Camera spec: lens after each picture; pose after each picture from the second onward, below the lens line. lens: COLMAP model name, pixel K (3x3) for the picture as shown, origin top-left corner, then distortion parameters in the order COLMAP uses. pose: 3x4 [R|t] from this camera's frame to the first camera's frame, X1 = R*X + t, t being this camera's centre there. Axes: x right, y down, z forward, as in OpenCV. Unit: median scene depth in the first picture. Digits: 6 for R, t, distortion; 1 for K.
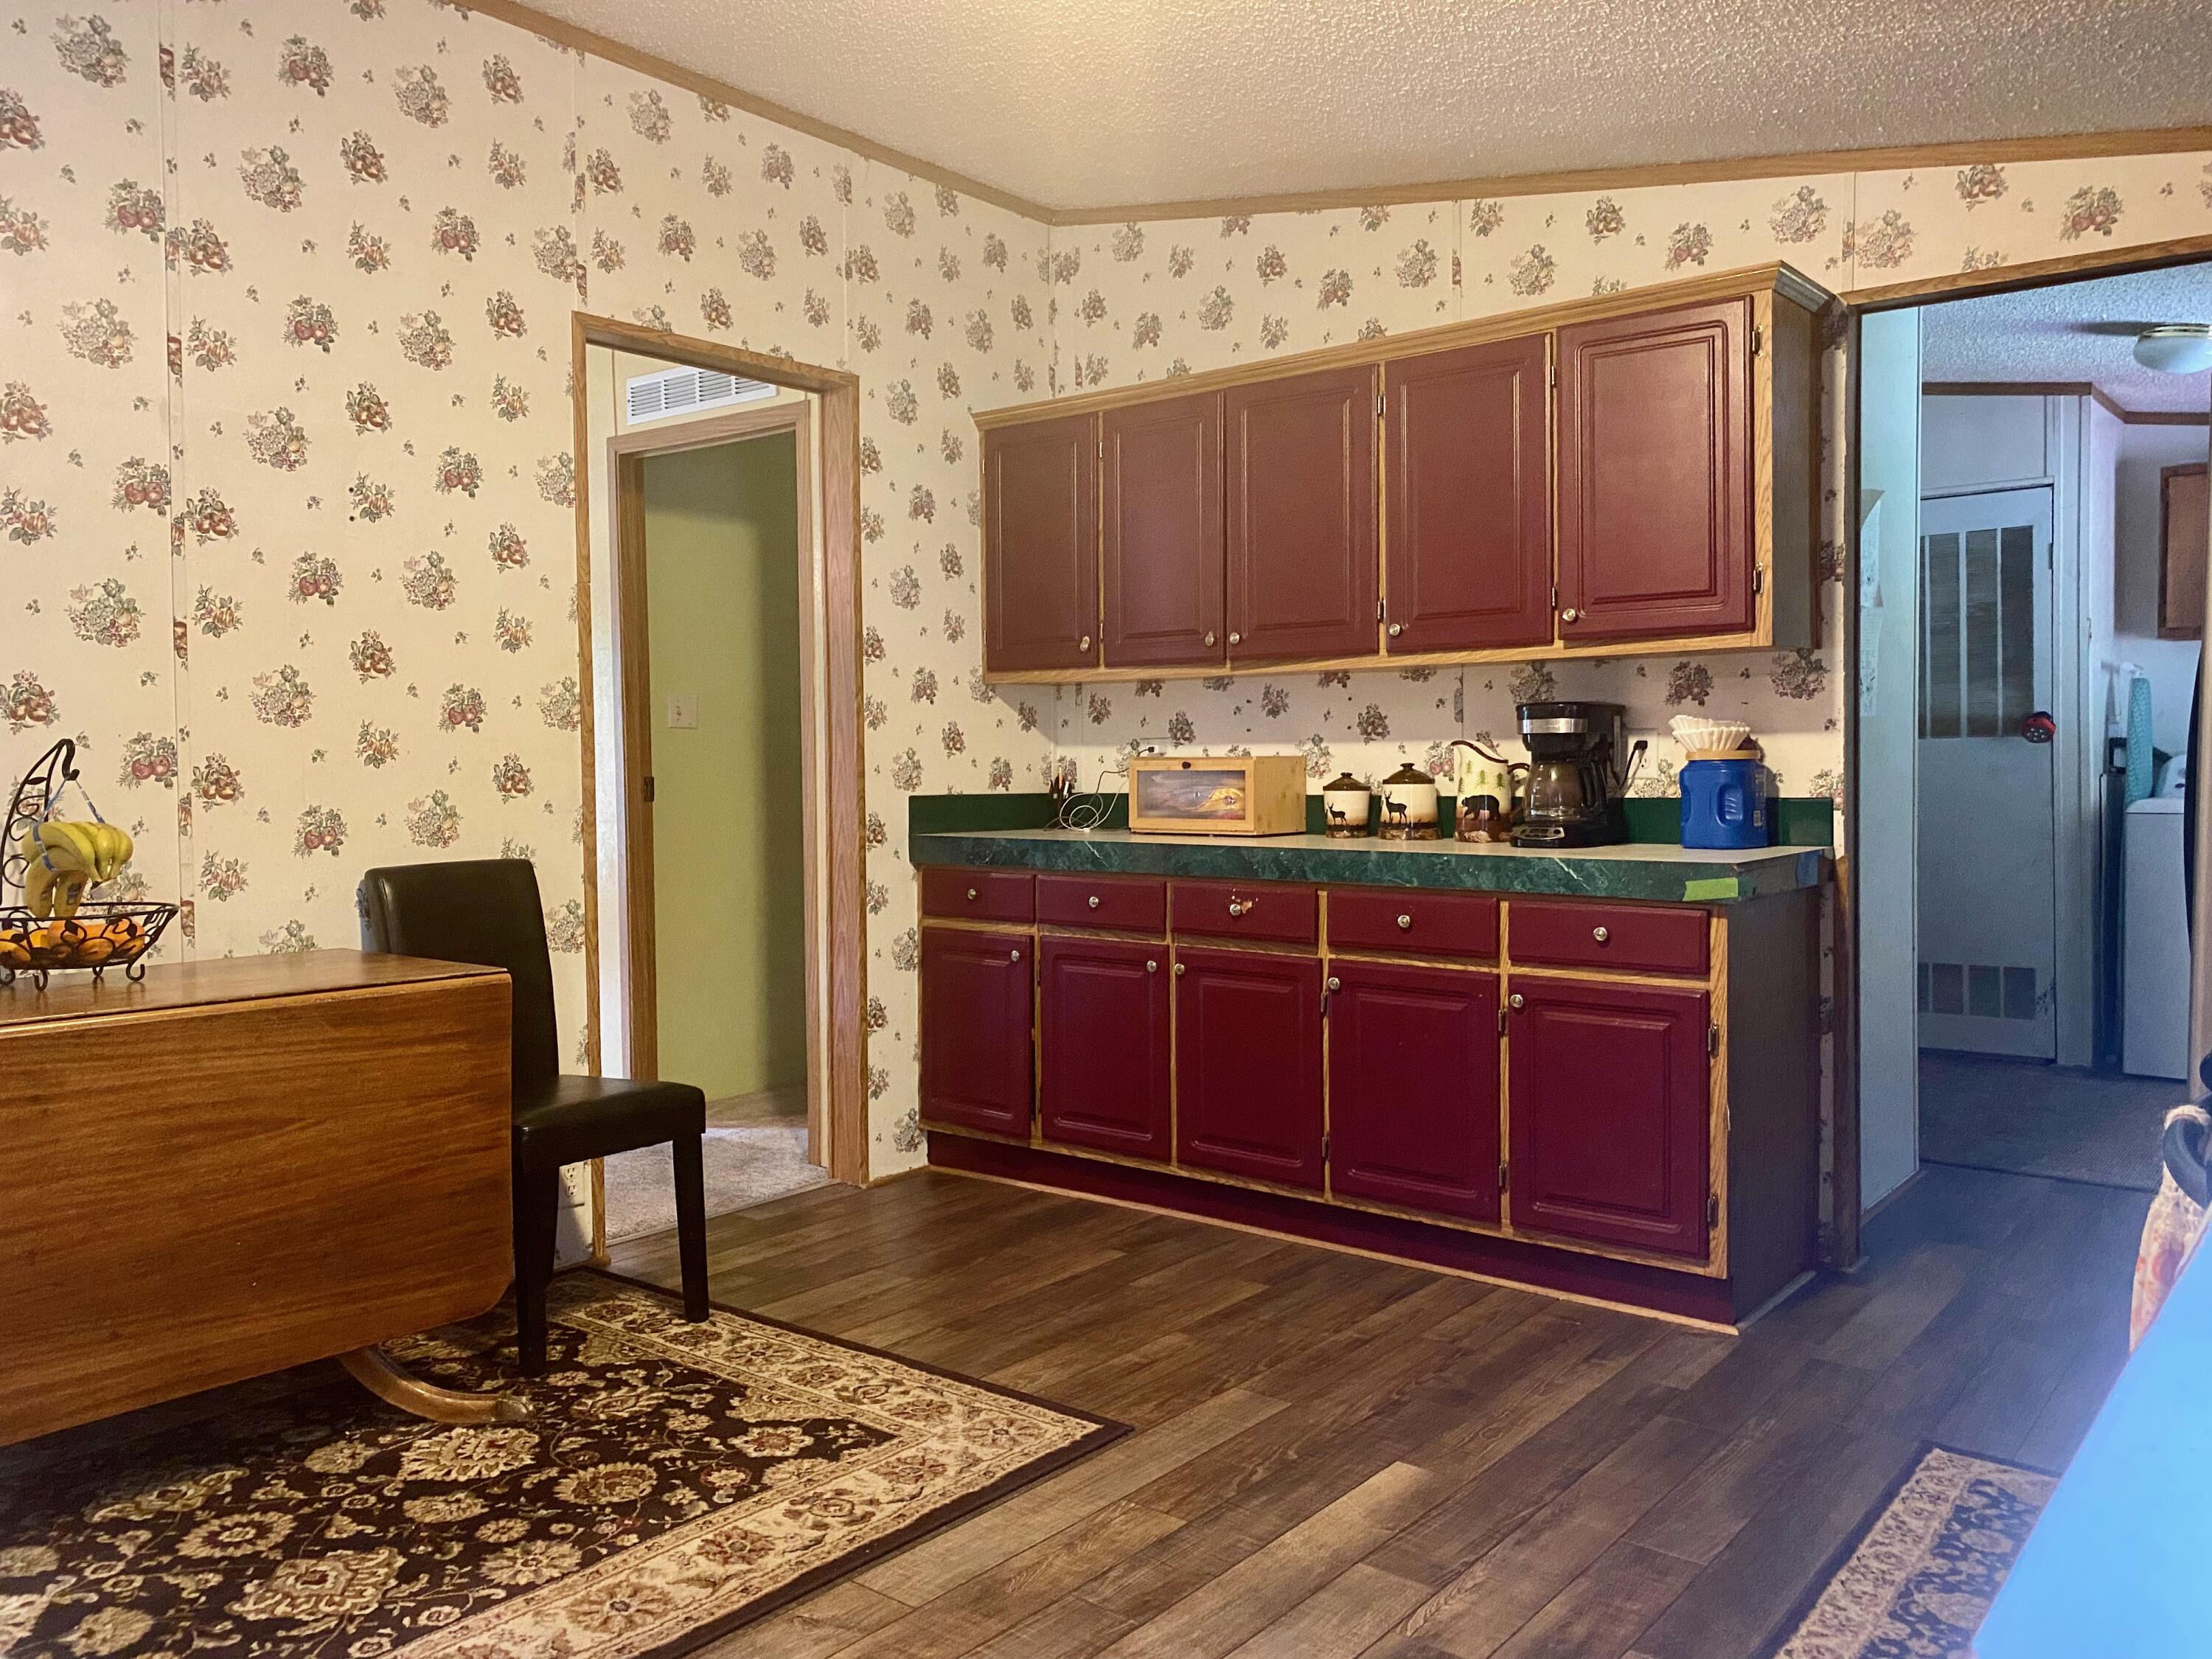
lens RADIAL K [[1711.0, 0, 1103.4], [0, 1711.0, 806.1], [0, 0, 1]] dist [-0.004265, 0.056718]
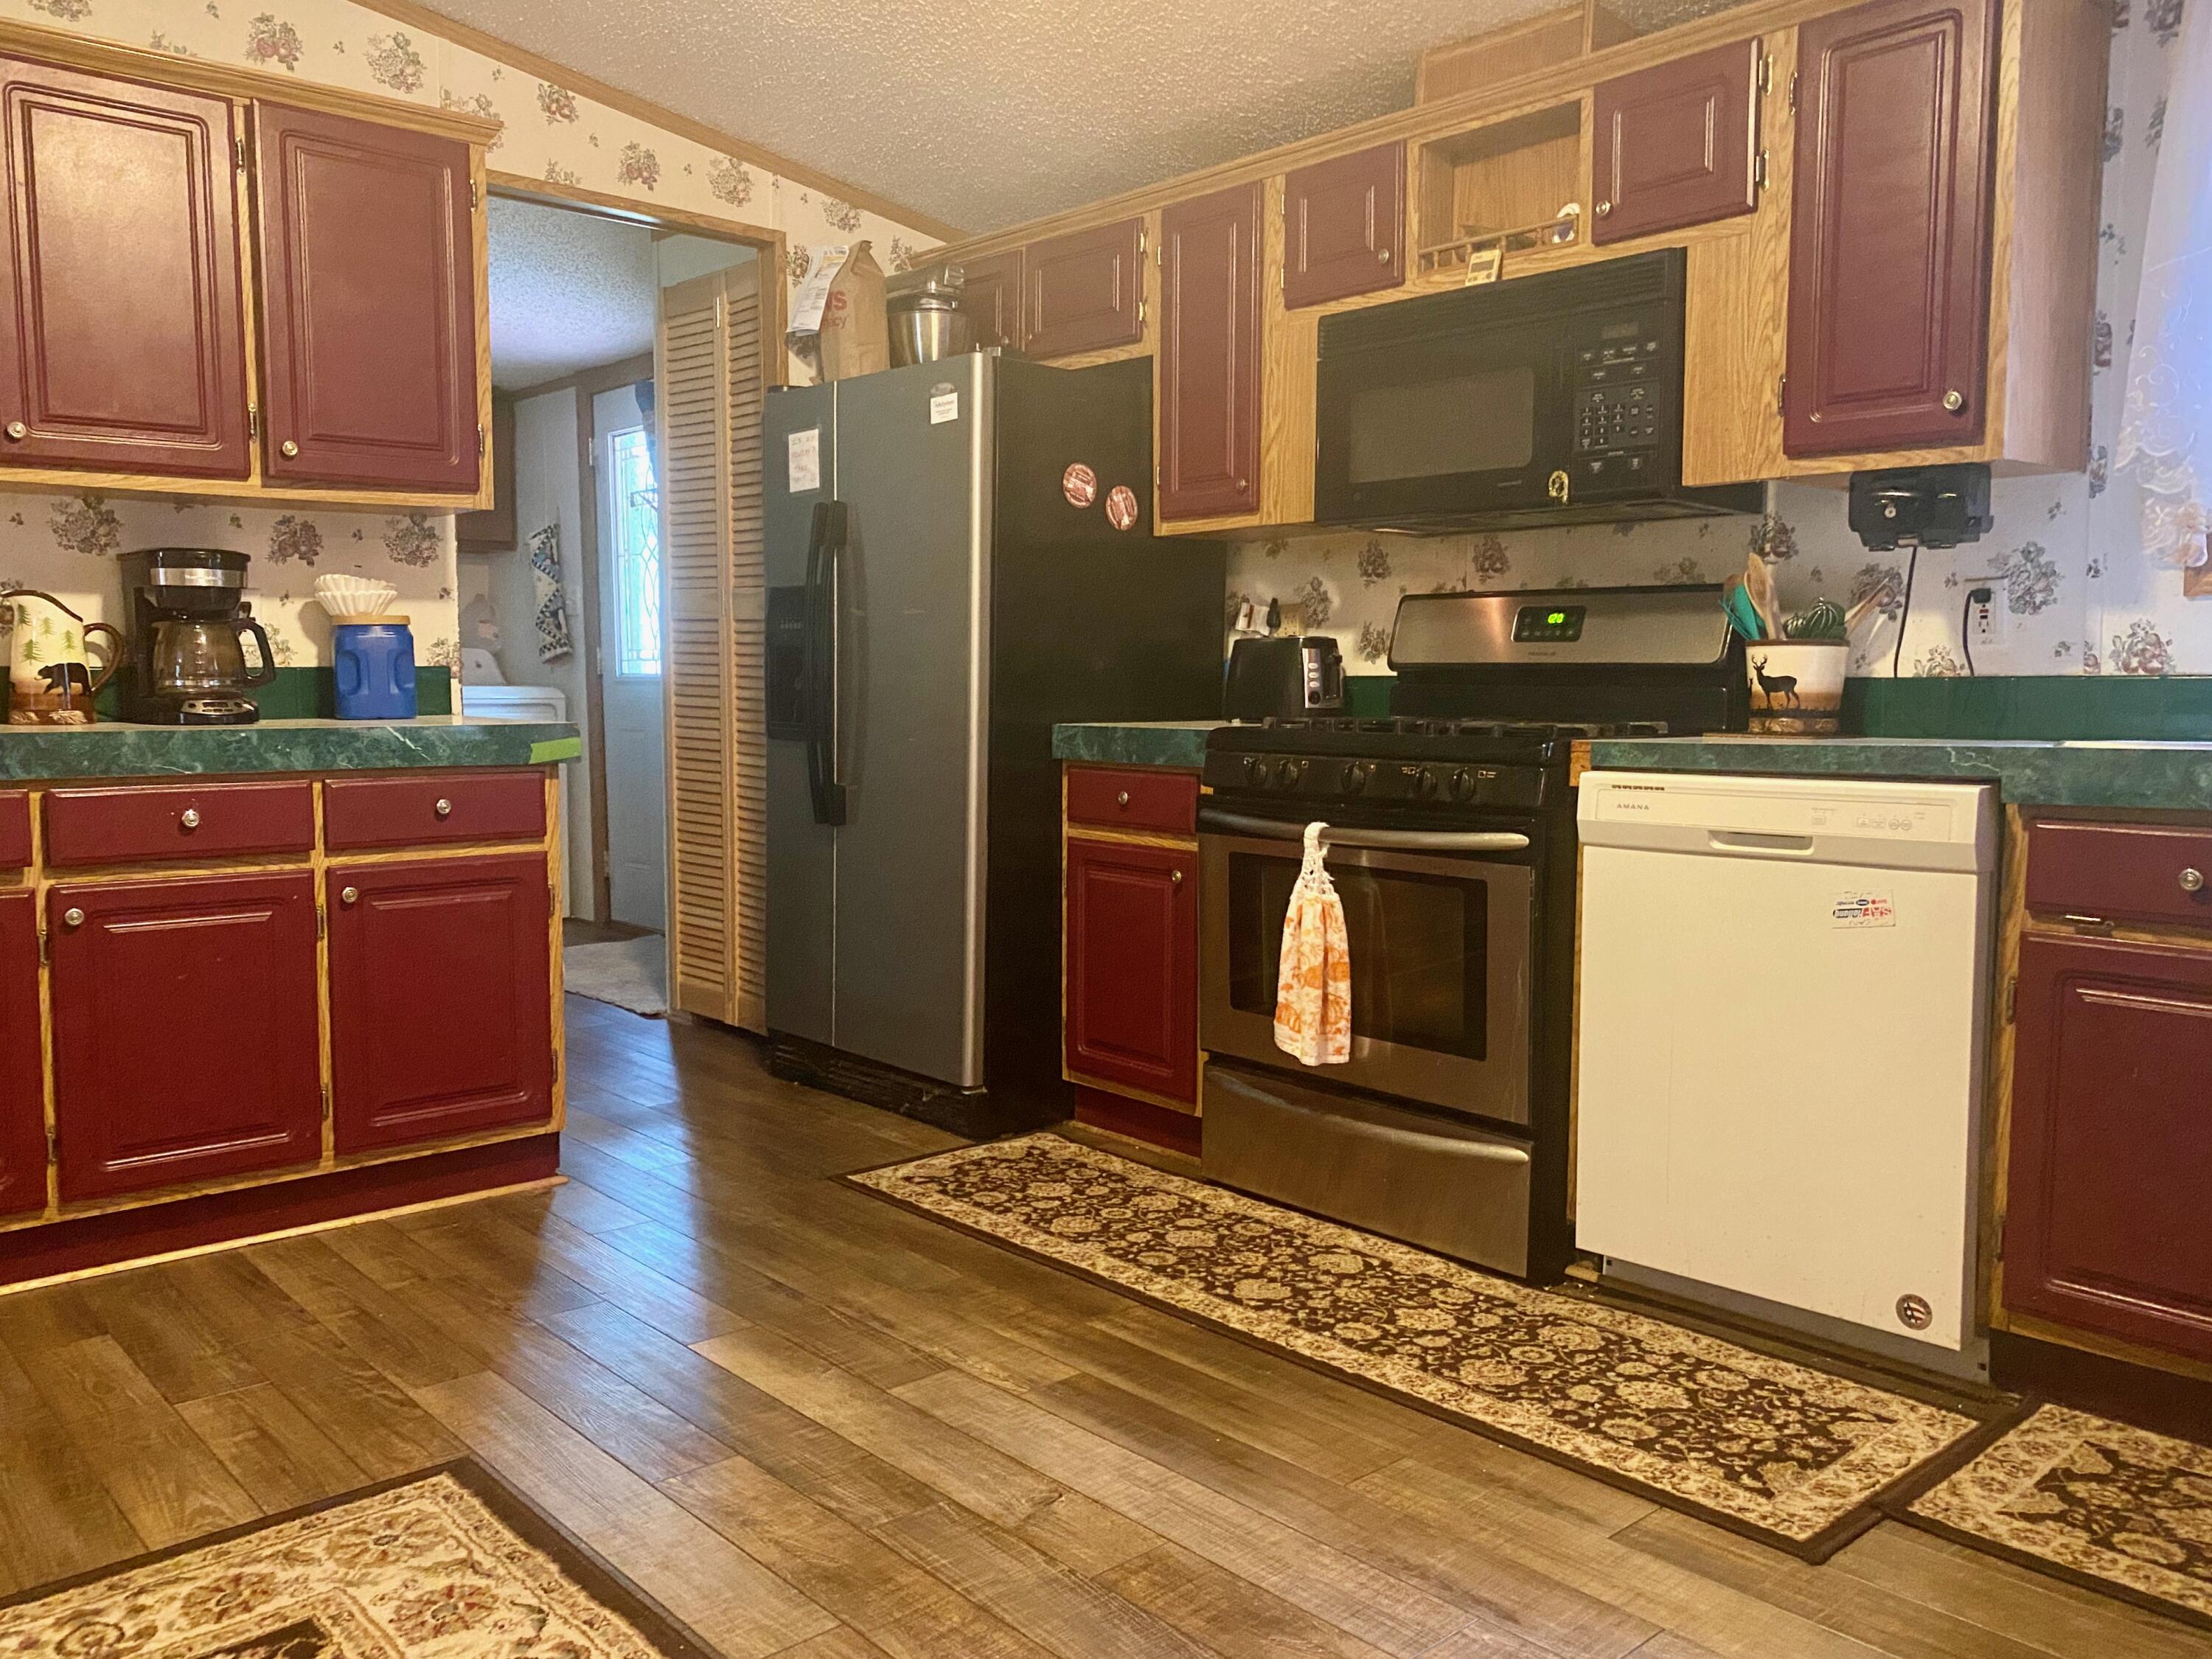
lens RADIAL K [[1738.6, 0, 1106.0], [0, 1738.6, 829.5], [0, 0, 1]] dist [0.003865, 0.002966]
pose [[0.163666, -0.082861, 0.983030, -0.576395], [0.024272, 0.996503, 0.079955, 0.020096], [-0.986217, 0.010774, 0.165104, 0.488980]]
